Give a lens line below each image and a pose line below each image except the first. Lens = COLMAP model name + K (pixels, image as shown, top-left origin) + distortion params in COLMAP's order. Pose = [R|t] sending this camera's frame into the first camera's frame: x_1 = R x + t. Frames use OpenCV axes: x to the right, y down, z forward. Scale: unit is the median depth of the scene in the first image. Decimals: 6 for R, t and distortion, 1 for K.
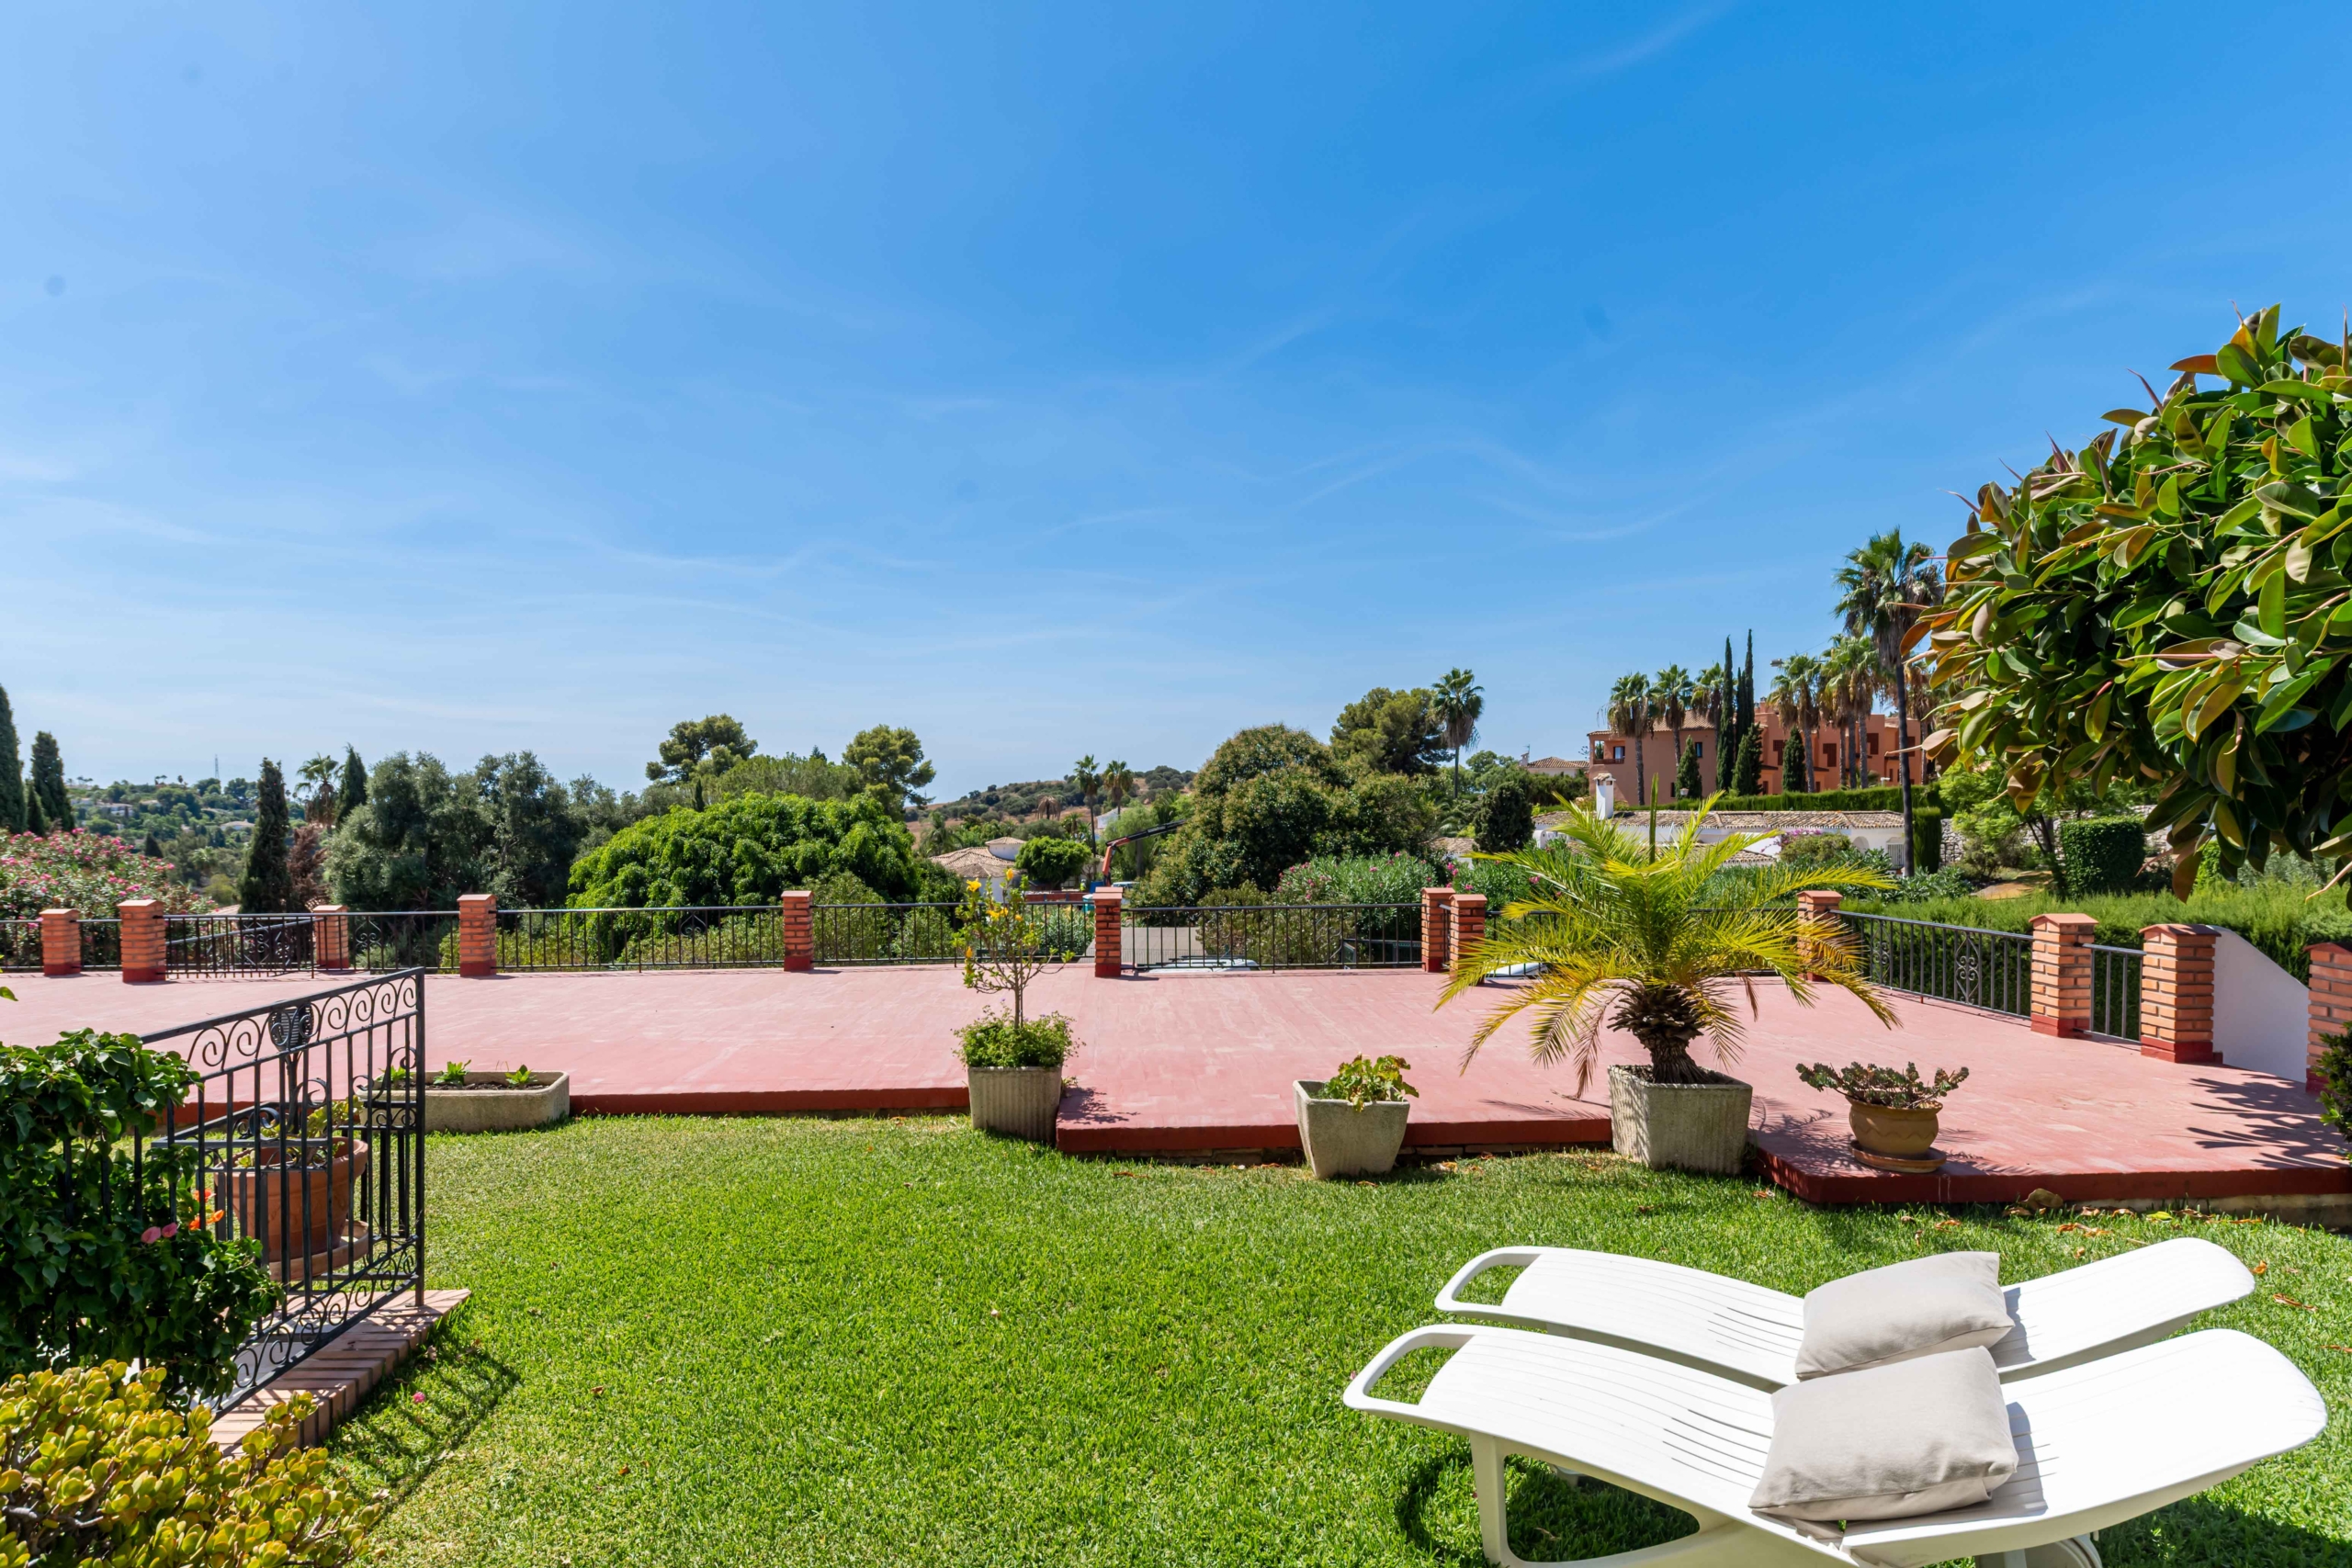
lens RADIAL K [[1117.1, 0, 1106.9], [0, 1117.1, 845.6], [0, 0, 1]] dist [0.018471, -0.001599]
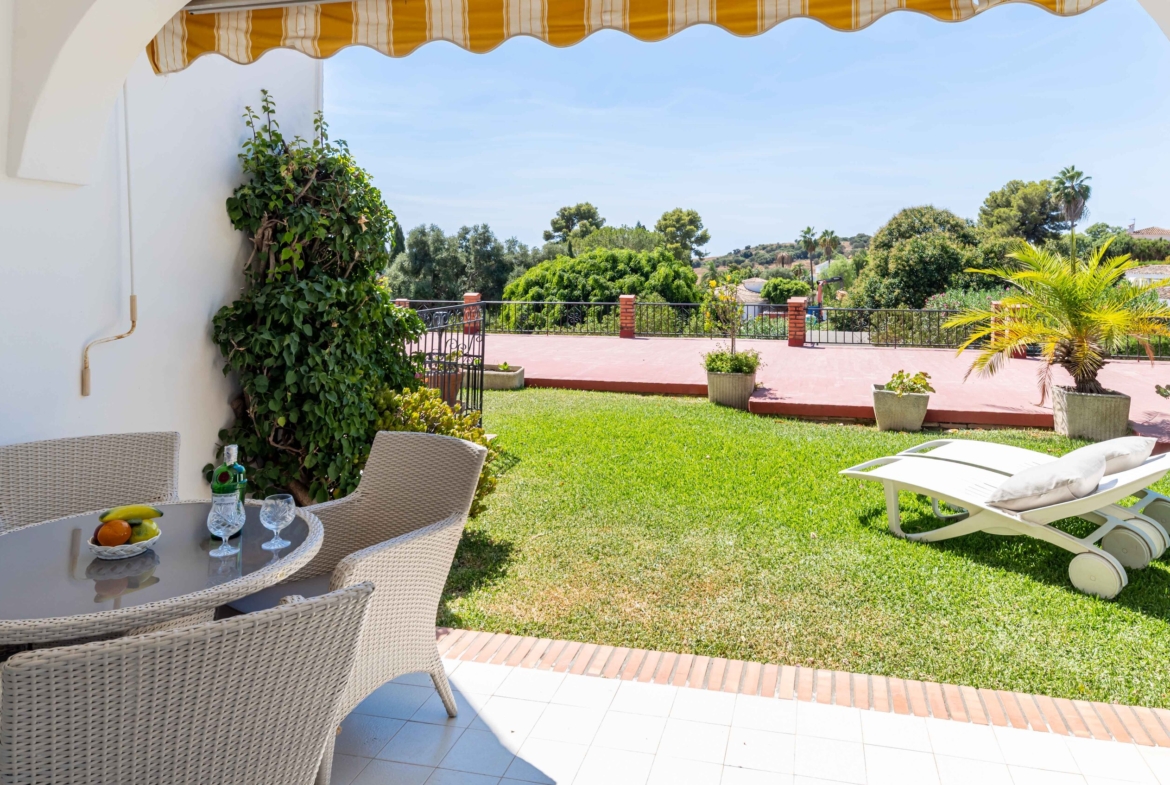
lens RADIAL K [[733.5, 0, 641.9], [0, 733.5, 247.7], [0, 0, 1]] dist [0.016126, 0.002376]
pose [[0.968873, 0.006025, -0.247484, 0.023570], [-0.019176, 0.998526, -0.050765, 0.011322], [0.246813, 0.053931, 0.967561, -0.087332]]
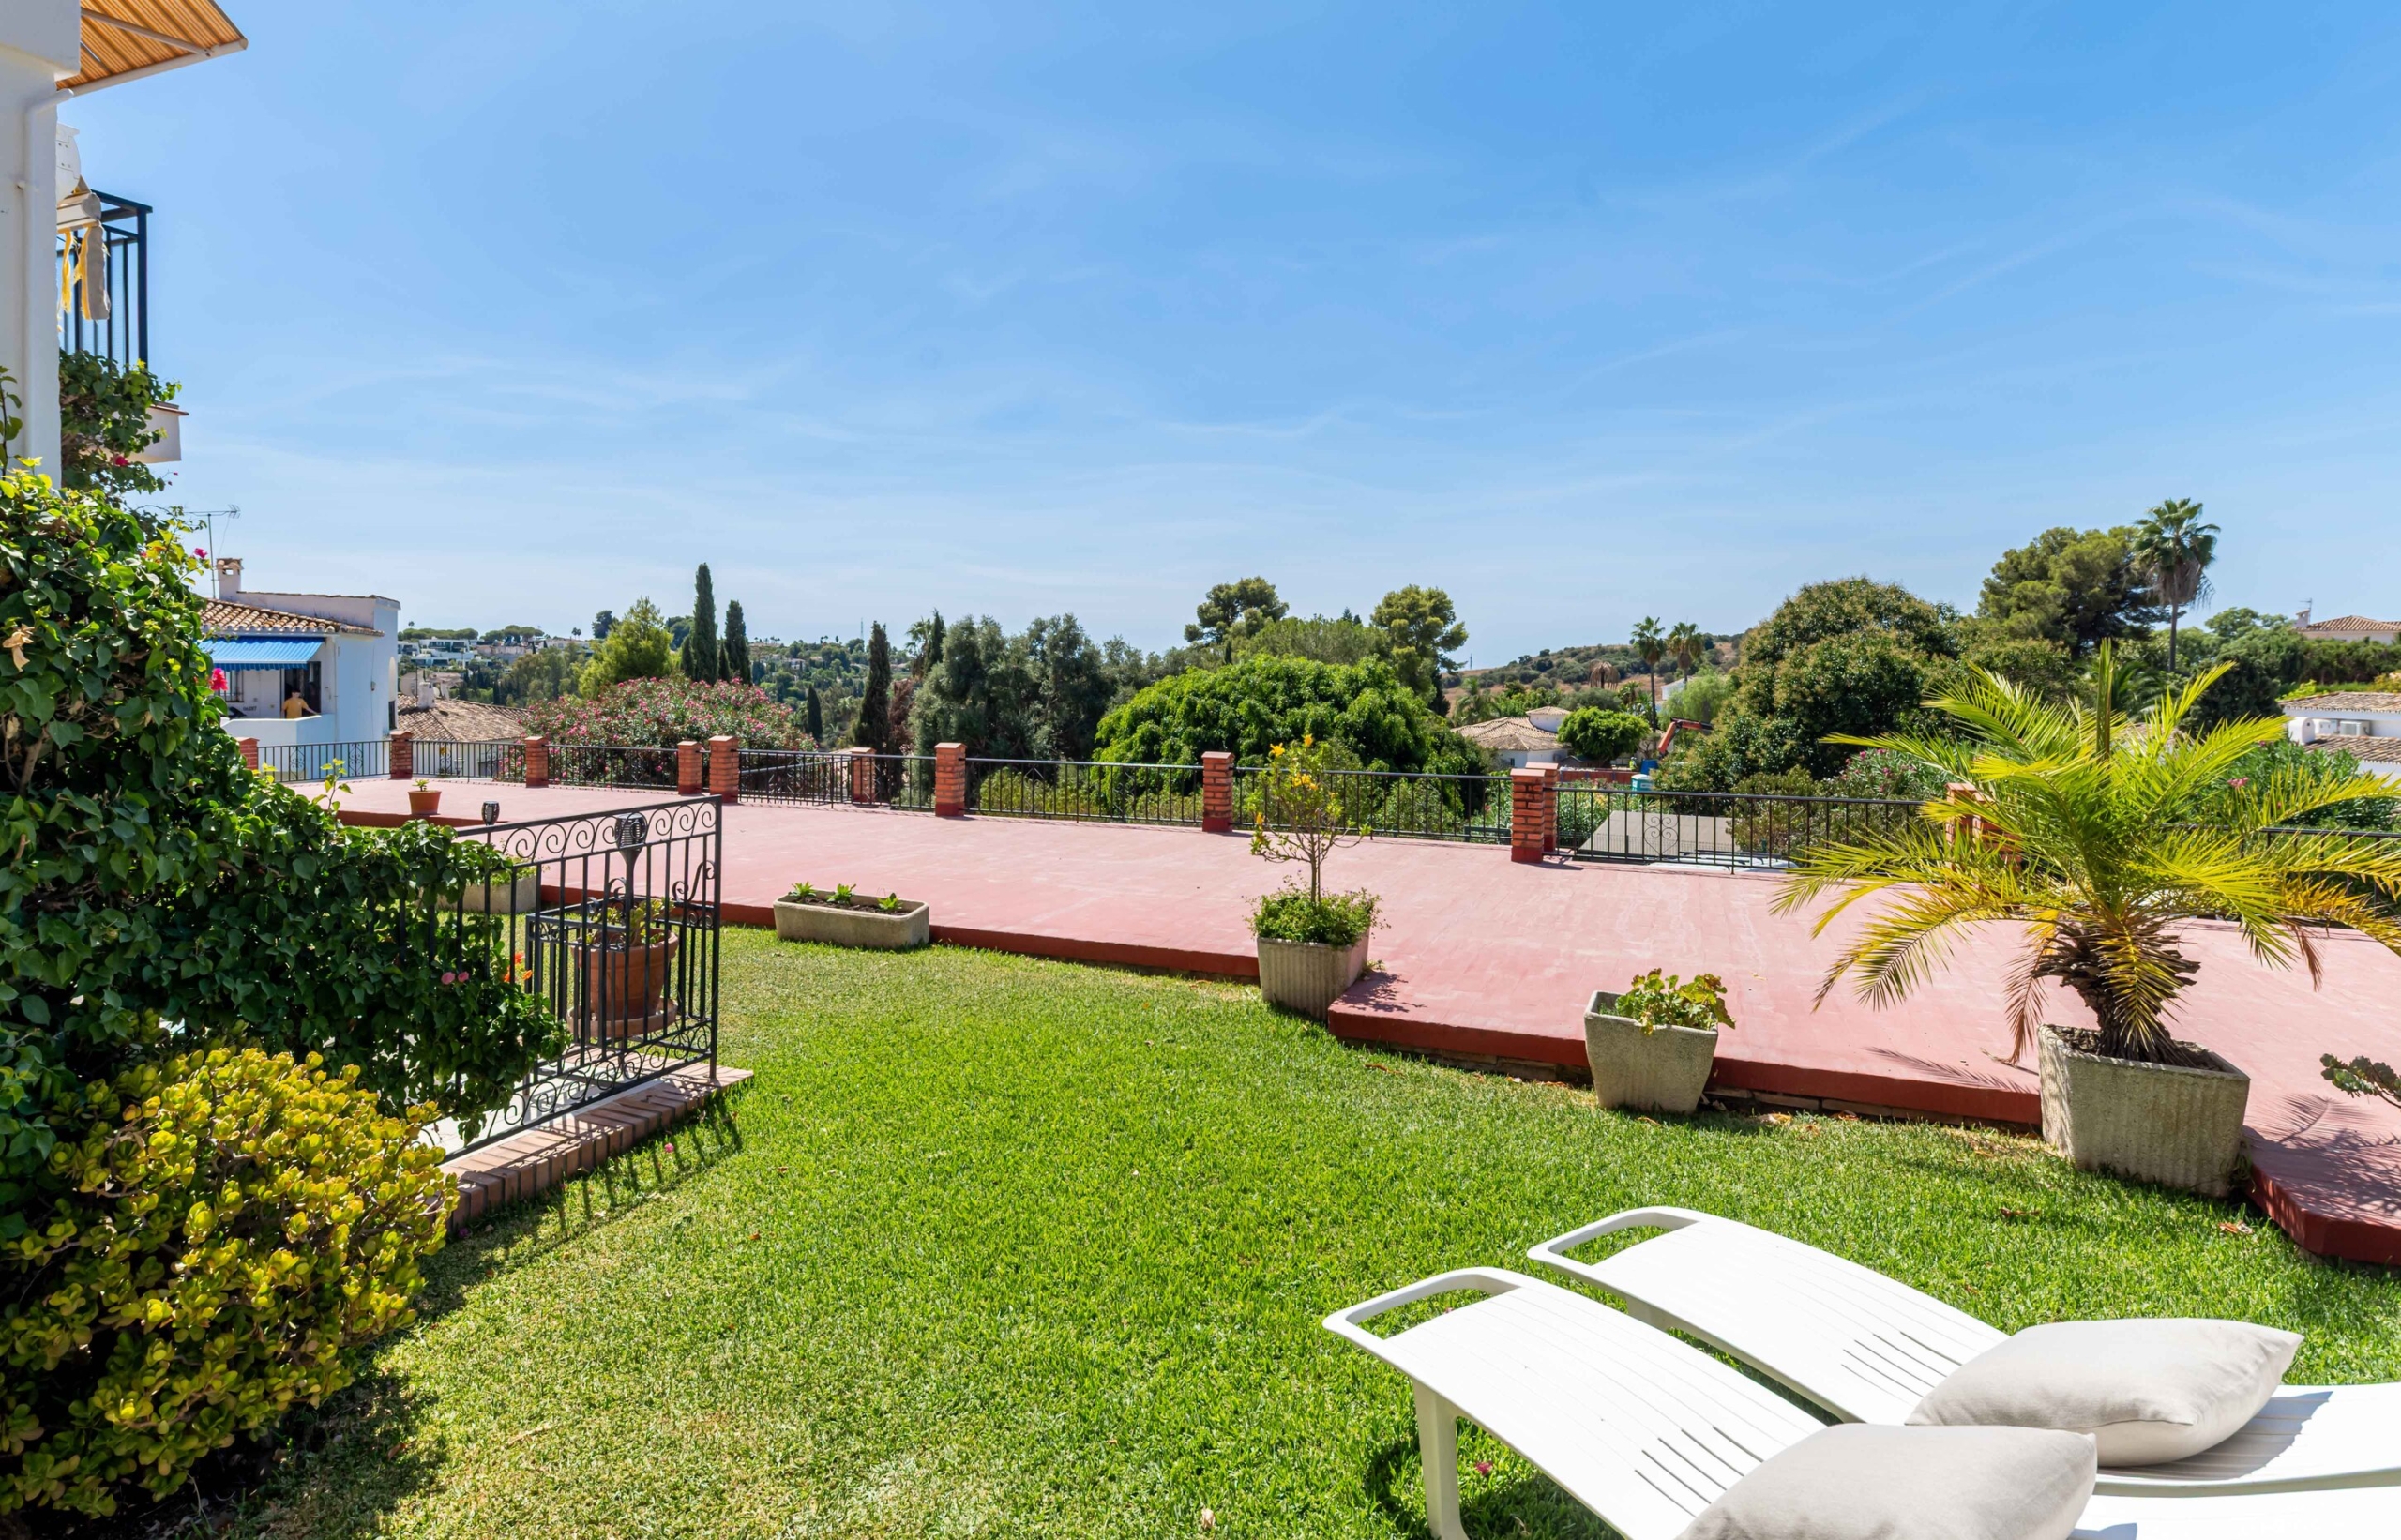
lens RADIAL K [[1183.0, 0, 1188.2], [0, 1183.0, 711.6], [0, 0, 1]] dist [0.016368, -0.004103]
pose [[0.914925, 0.029643, -0.402533, 0.060361], [-0.030004, 0.999535, 0.005409, -0.000299], [0.402507, 0.007129, 0.915389, 0.008358]]
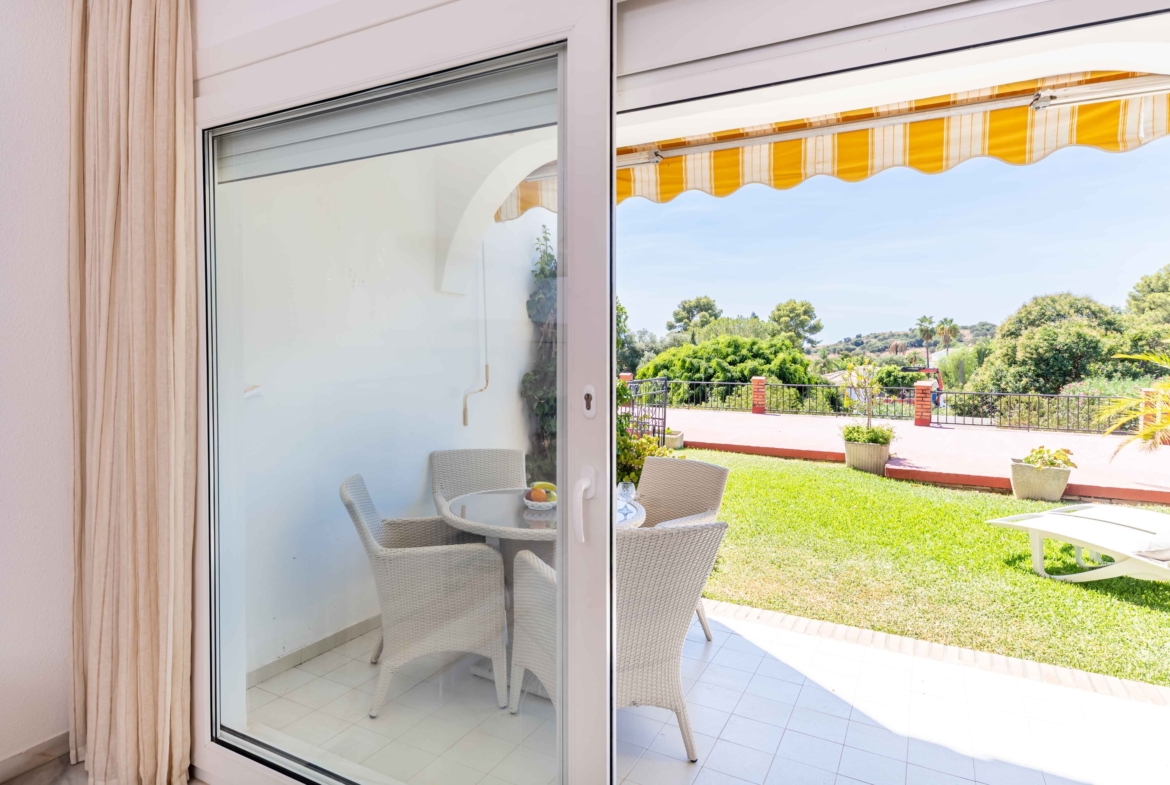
lens RADIAL K [[648.7, 0, 561.4], [0, 648.7, 364.2], [0, 0, 1]] dist [0.006631, -0.003374]
pose [[0.862090, 0.027731, -0.505997, 0.013119], [-0.032611, 0.999468, -0.000786, 0.014554], [0.505706, 0.017178, 0.862535, -0.131117]]
